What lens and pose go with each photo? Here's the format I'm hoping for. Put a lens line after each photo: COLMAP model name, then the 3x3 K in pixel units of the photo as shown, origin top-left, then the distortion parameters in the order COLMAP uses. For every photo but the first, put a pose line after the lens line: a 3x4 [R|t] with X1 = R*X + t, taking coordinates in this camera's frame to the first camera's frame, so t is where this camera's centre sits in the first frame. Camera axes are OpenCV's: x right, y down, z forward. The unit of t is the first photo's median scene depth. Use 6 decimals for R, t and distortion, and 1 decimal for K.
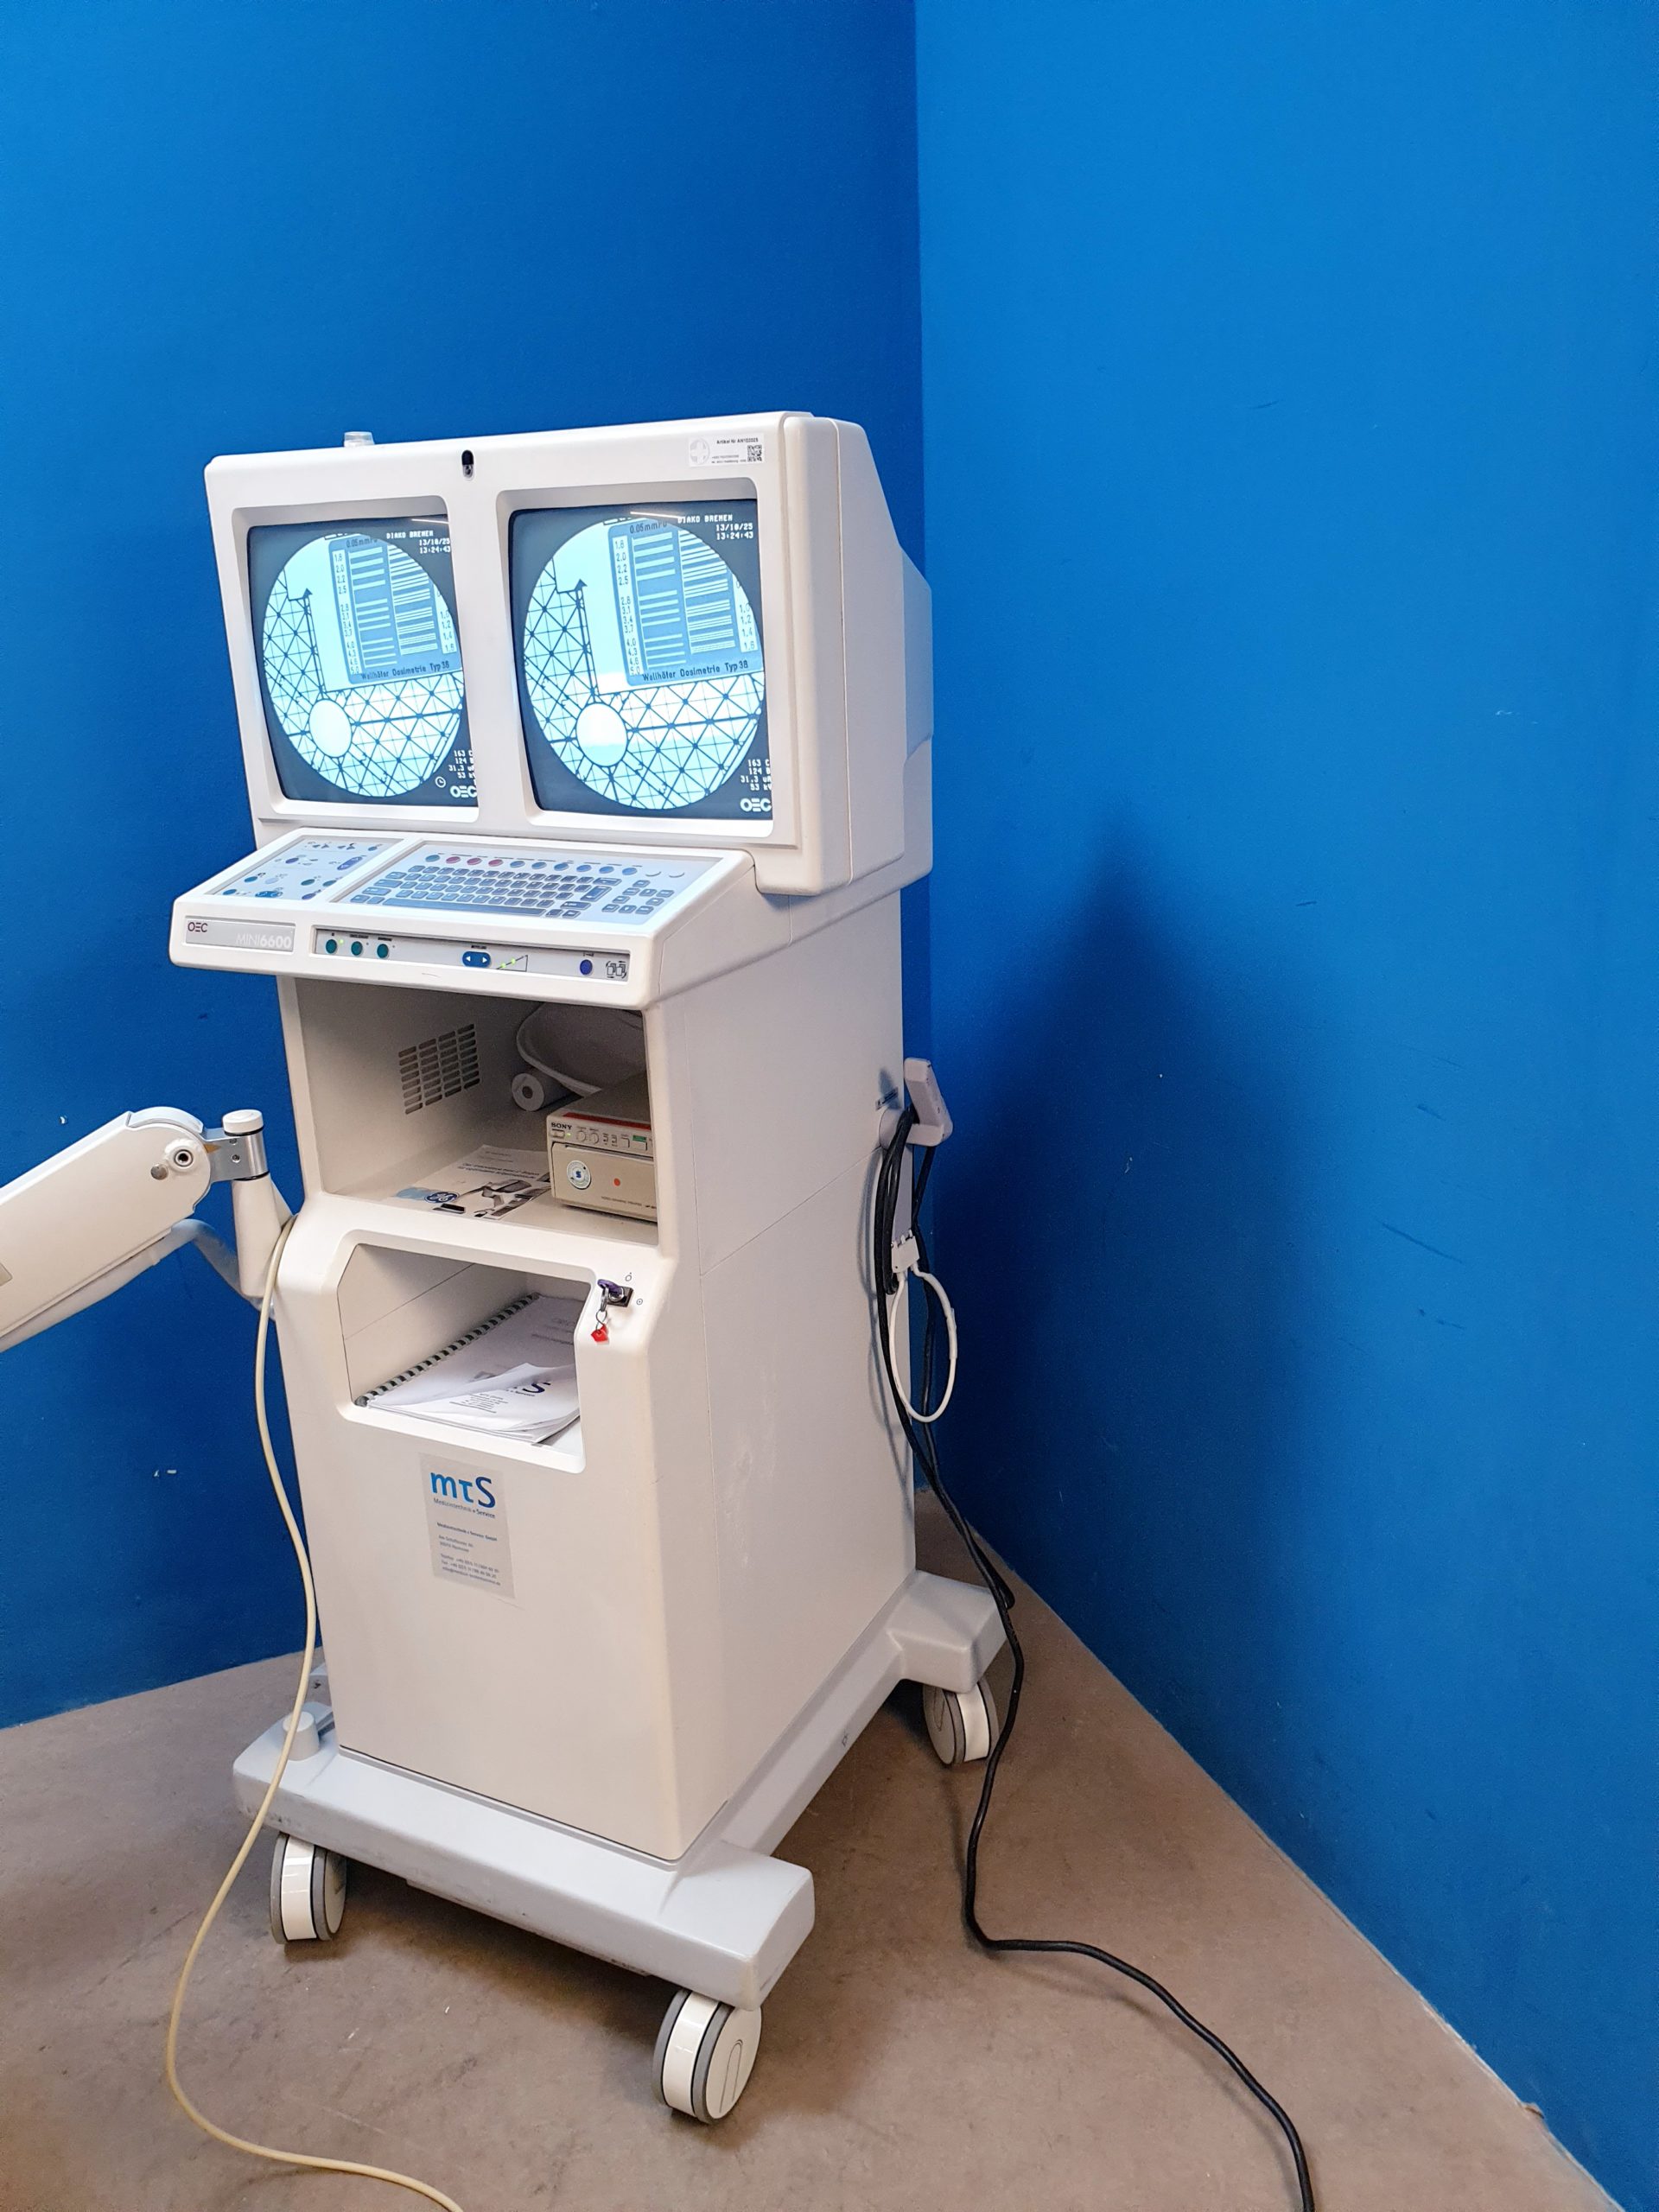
lens RADIAL K [[1686.1, 0, 838.5], [0, 1686.1, 1126.0], [0, 0, 1]] dist [0.019347, -0.005976]
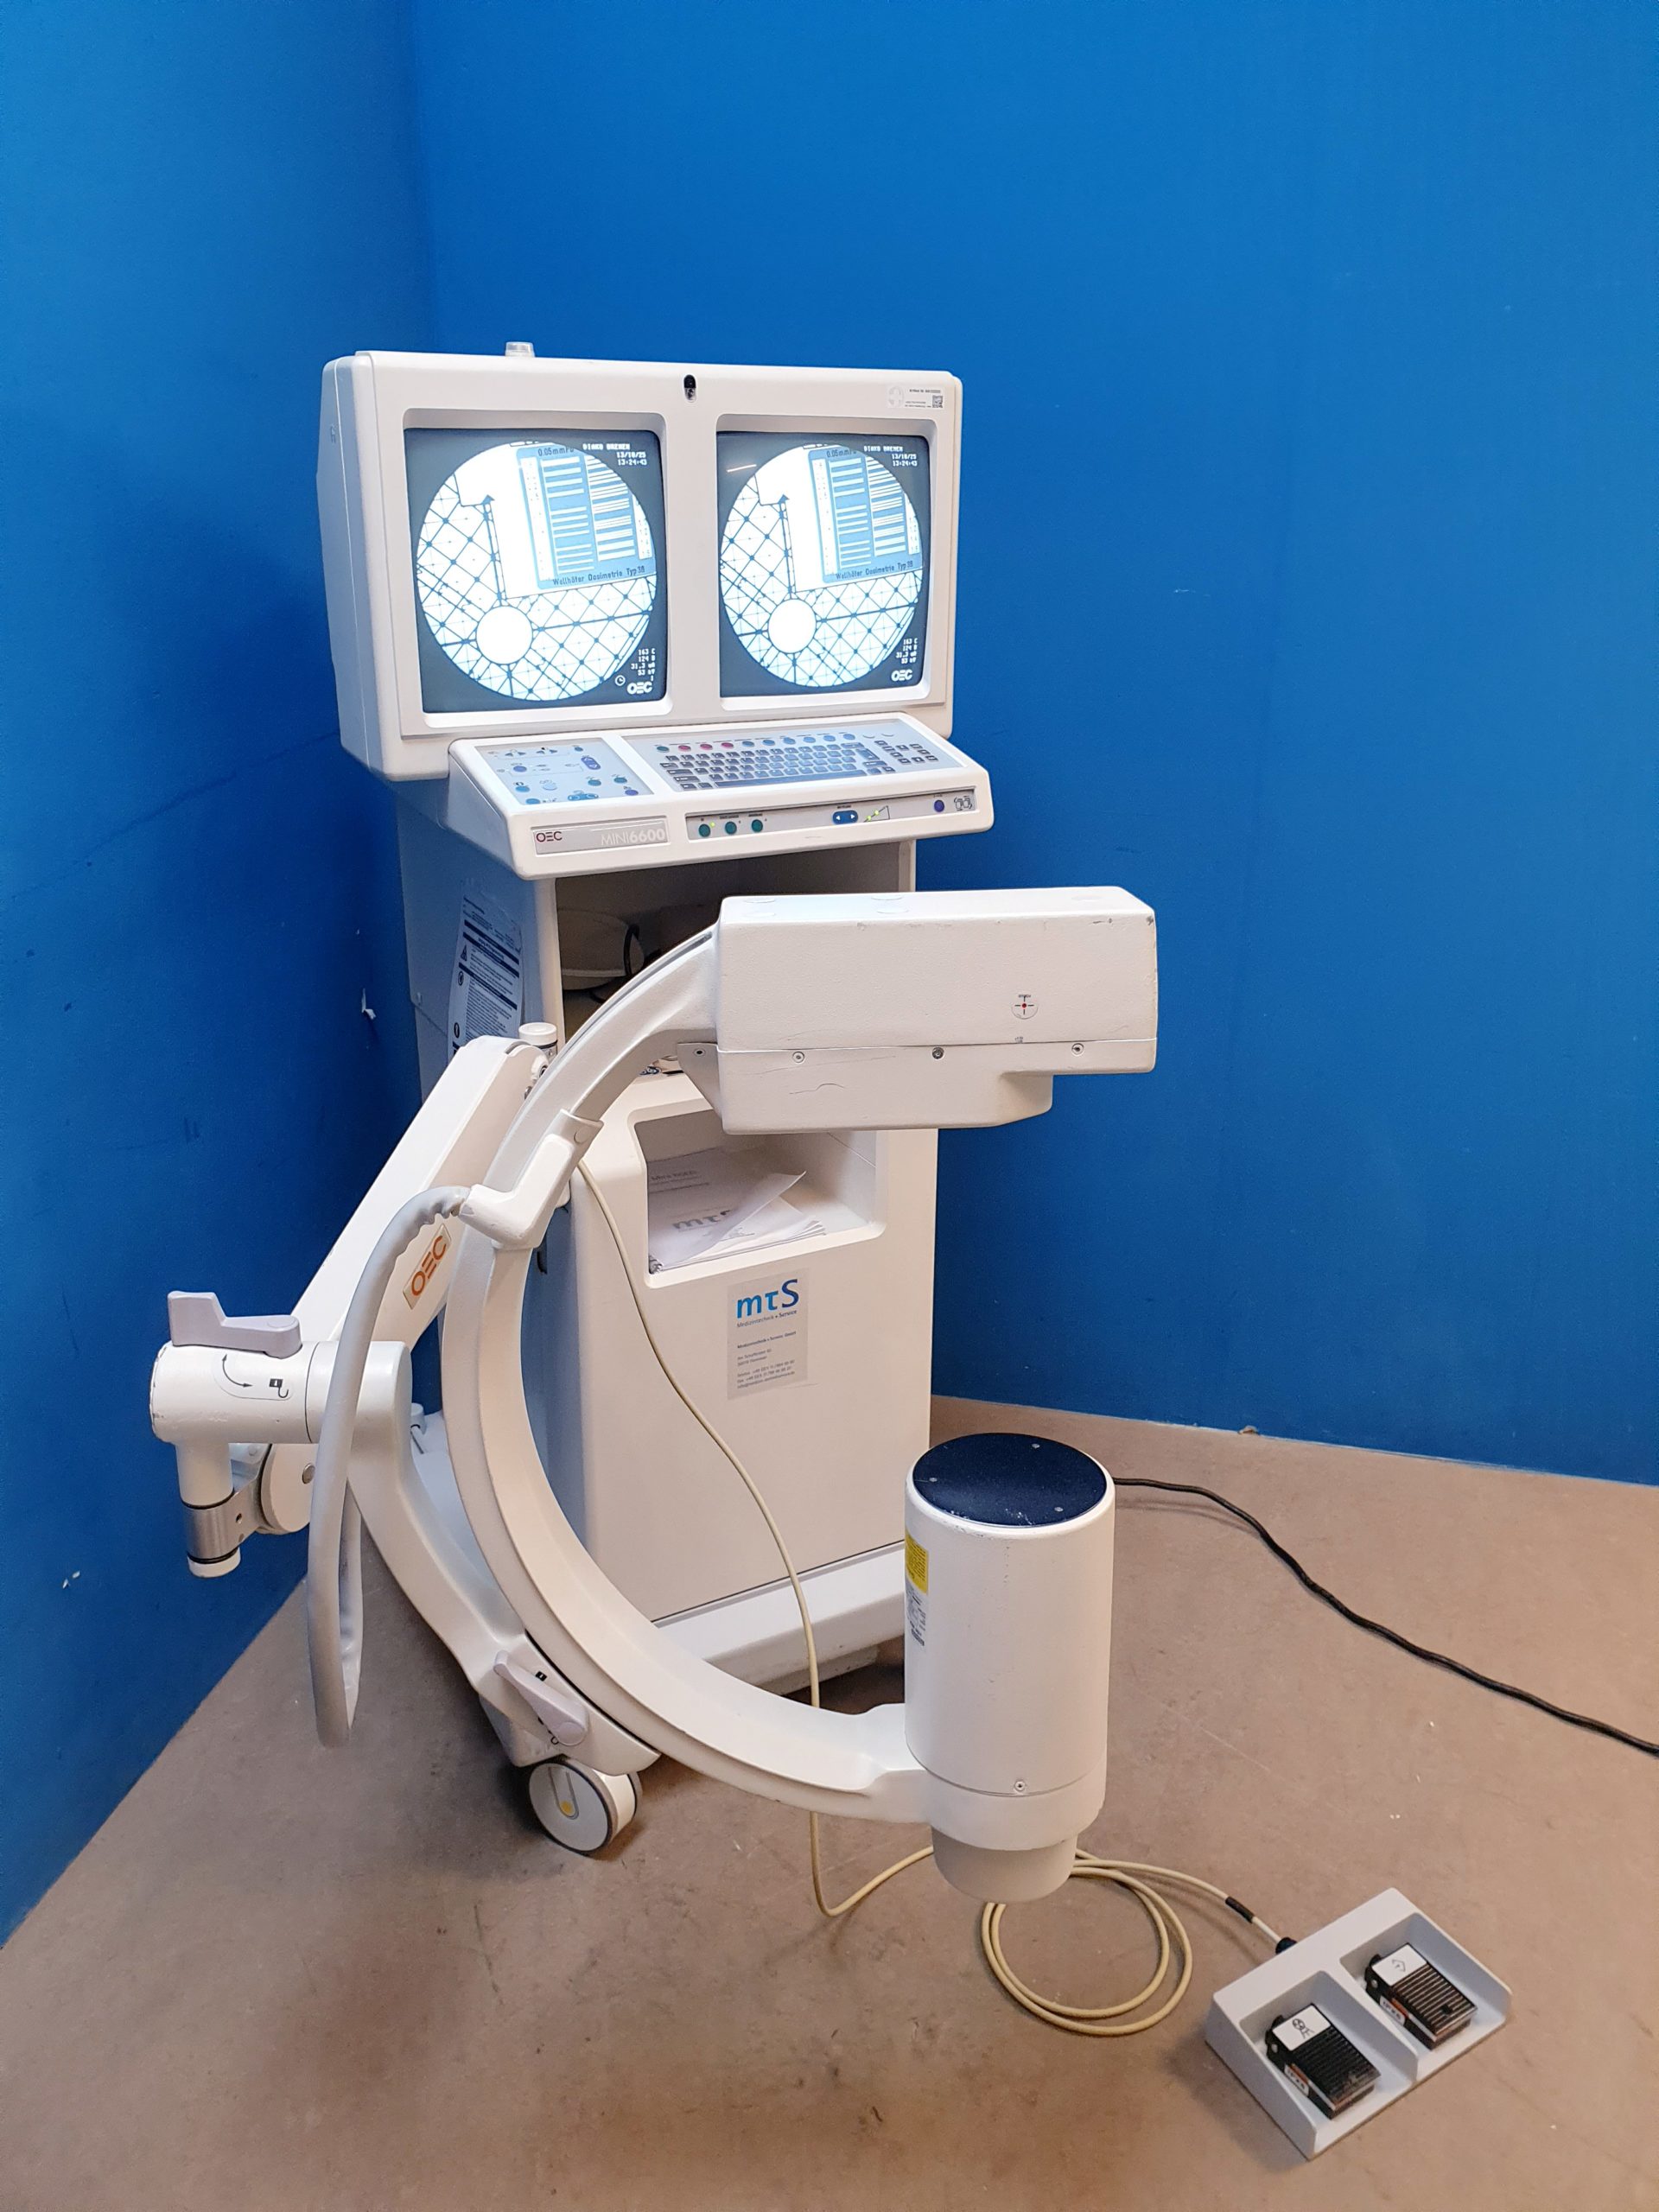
lens RADIAL K [[1704.8, 0, 833.5], [0, 1704.8, 1097.0], [0, 0, 1]] dist [0.027377, -0.002283]
pose [[0.578170, -0.249435, 0.776854, -1.072791], [0.228900, 0.963475, 0.138999, -0.068797], [-0.783150, 0.097457, 0.614148, 0.254771]]
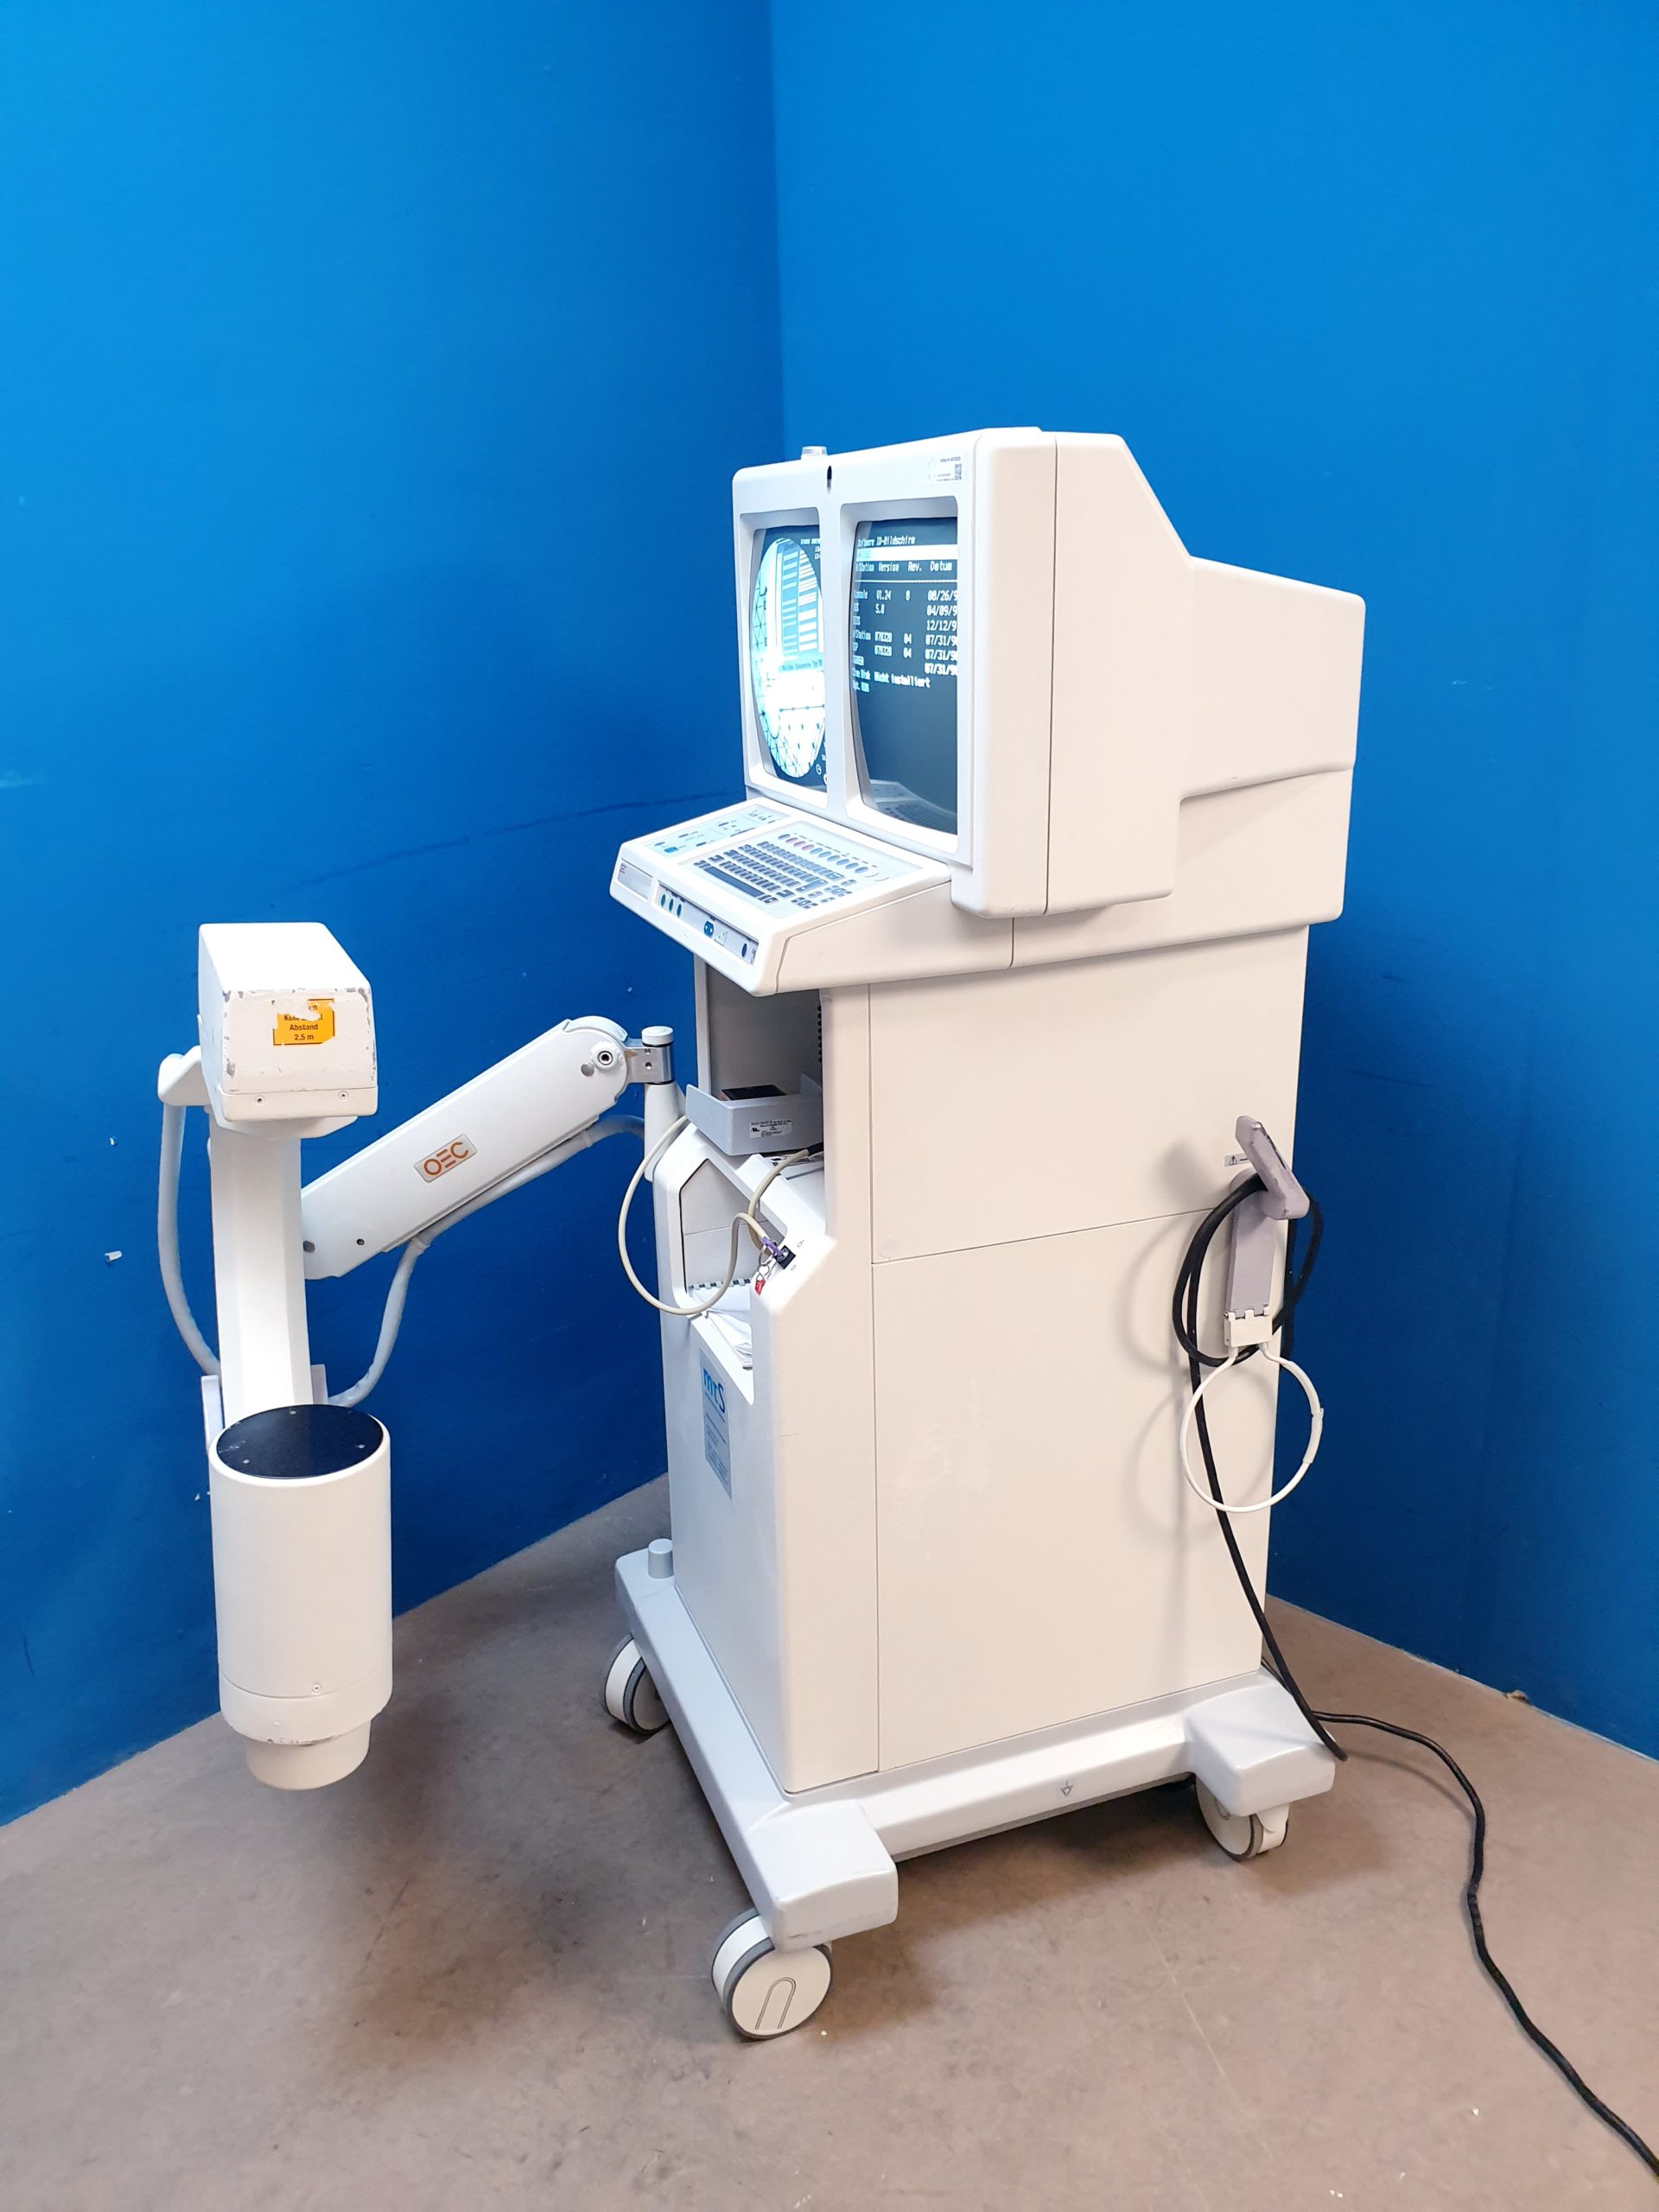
lens RADIAL K [[1699.4, 0, 820.9], [0, 1699.4, 1116.3], [0, 0, 1]] dist [0.000021, 0.034276]
pose [[0.915699, -0.118238, 0.384077, -0.591335], [0.121819, 0.992438, 0.015088, 0.022383], [-0.382956, 0.032972, 0.923178, -0.075508]]
